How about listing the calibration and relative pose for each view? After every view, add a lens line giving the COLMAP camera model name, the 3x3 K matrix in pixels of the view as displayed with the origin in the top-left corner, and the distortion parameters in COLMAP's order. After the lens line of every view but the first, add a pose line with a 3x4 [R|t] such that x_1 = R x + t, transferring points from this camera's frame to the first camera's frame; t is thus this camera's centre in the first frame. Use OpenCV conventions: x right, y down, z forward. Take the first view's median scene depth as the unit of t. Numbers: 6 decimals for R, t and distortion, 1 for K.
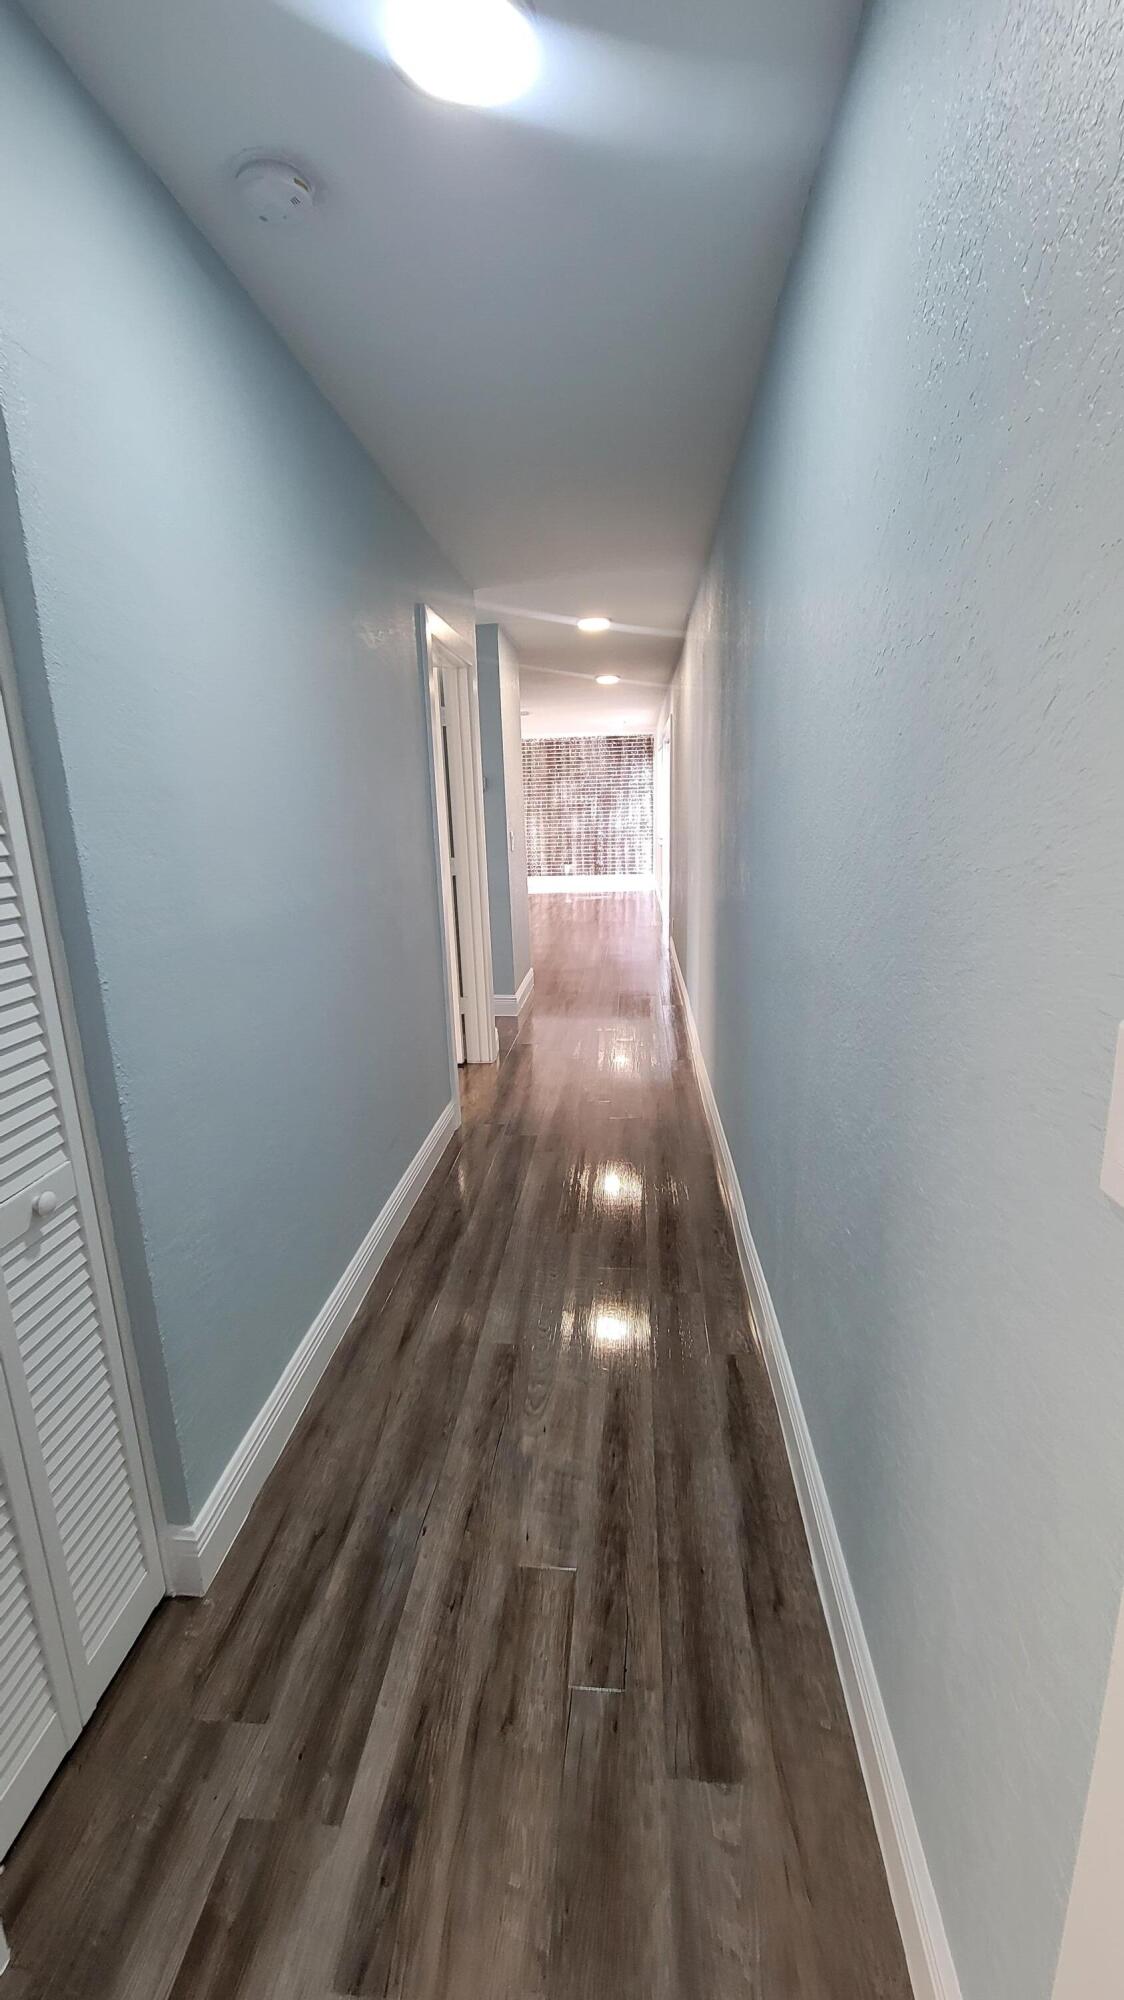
lens RADIAL K [[809.4, 0, 561.5], [0, 809.4, 1003.3], [0, 0, 1]] dist [-0.003043, -0.000464]
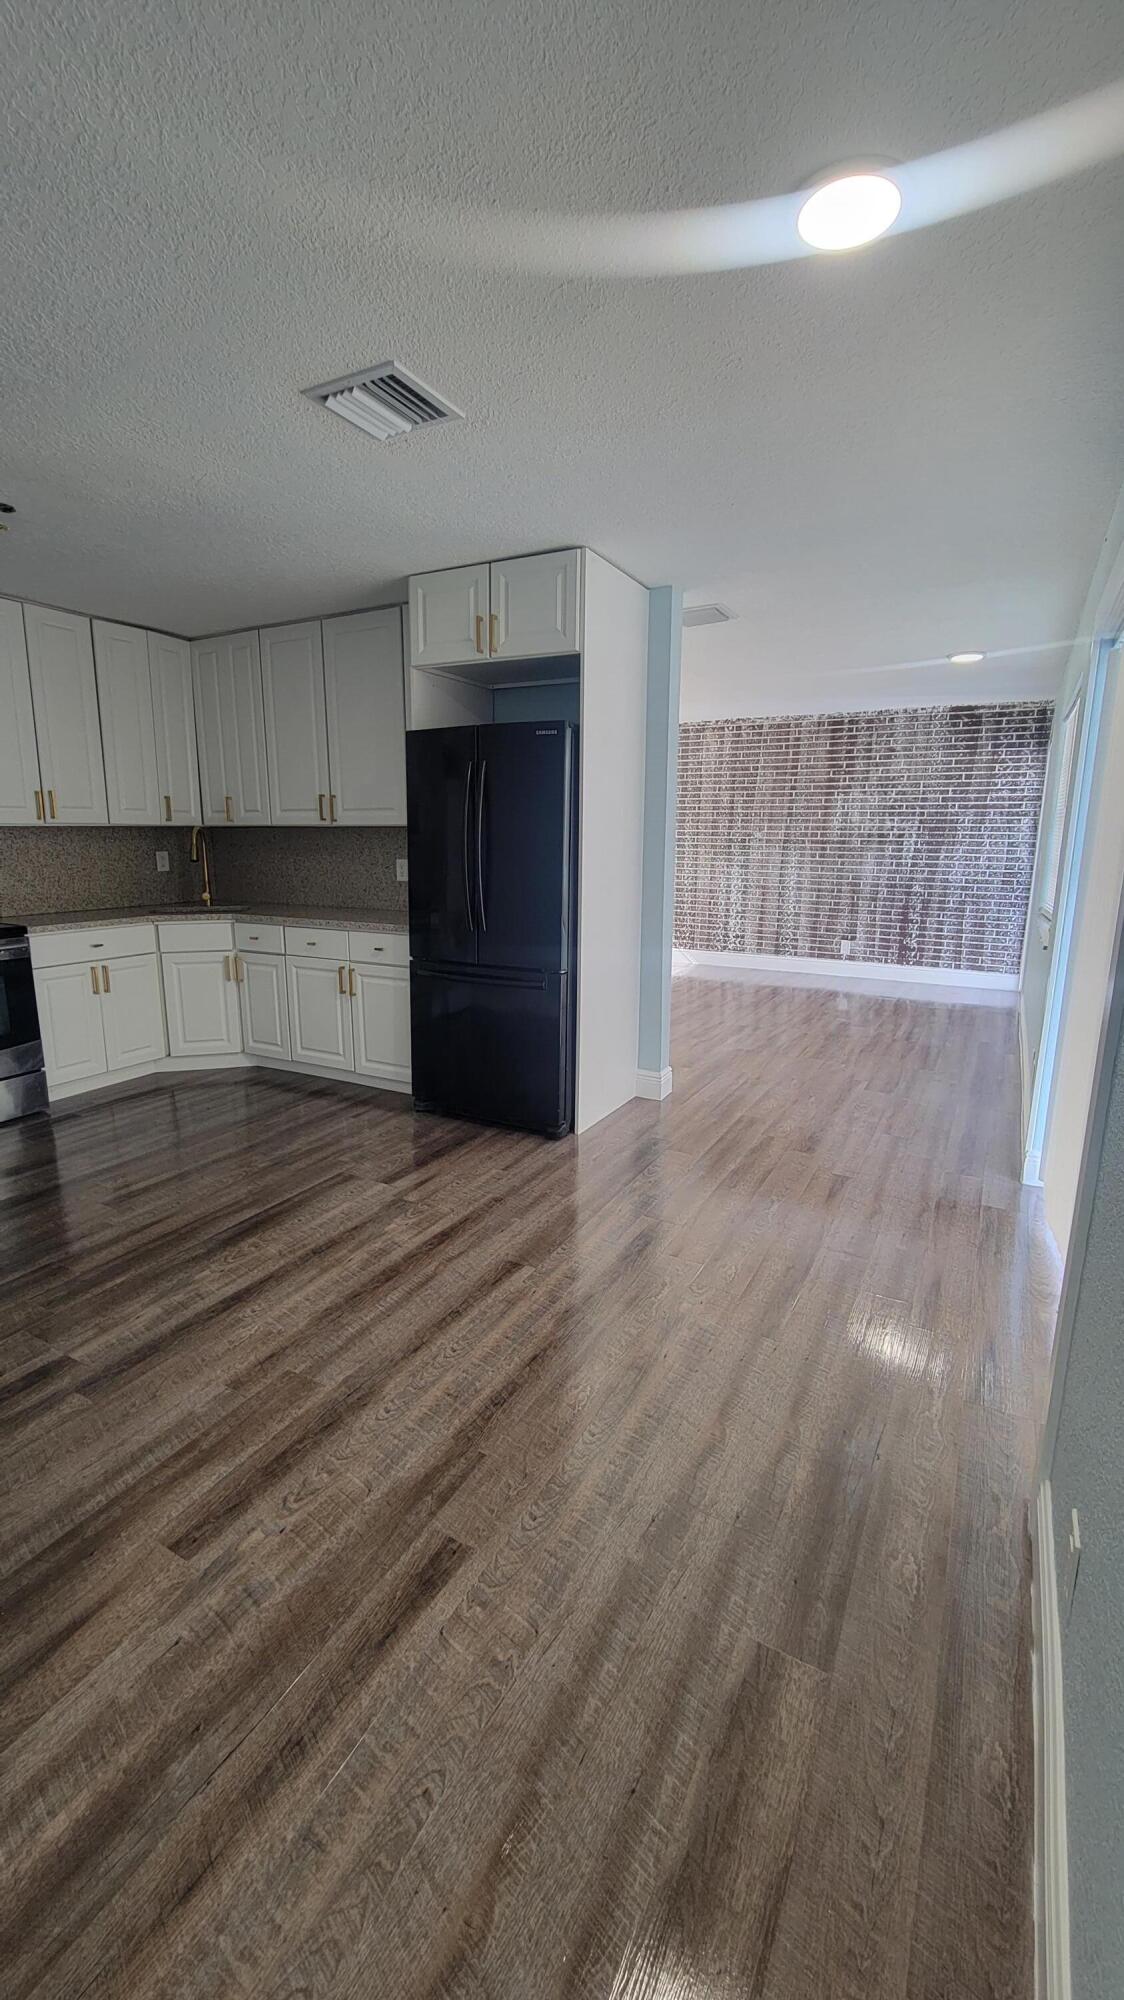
lens RADIAL K [[809.4, 0, 566.2], [0, 809.4, 996.3], [0, 0, 1]] dist [-0.003043, -0.000464]
pose [[0.915317, 0.111819, -0.386900, 0.050450], [-0.121806, 0.992553, -0.001304, -0.110903], [0.383873, 0.048320, 0.922121, 0.422460]]
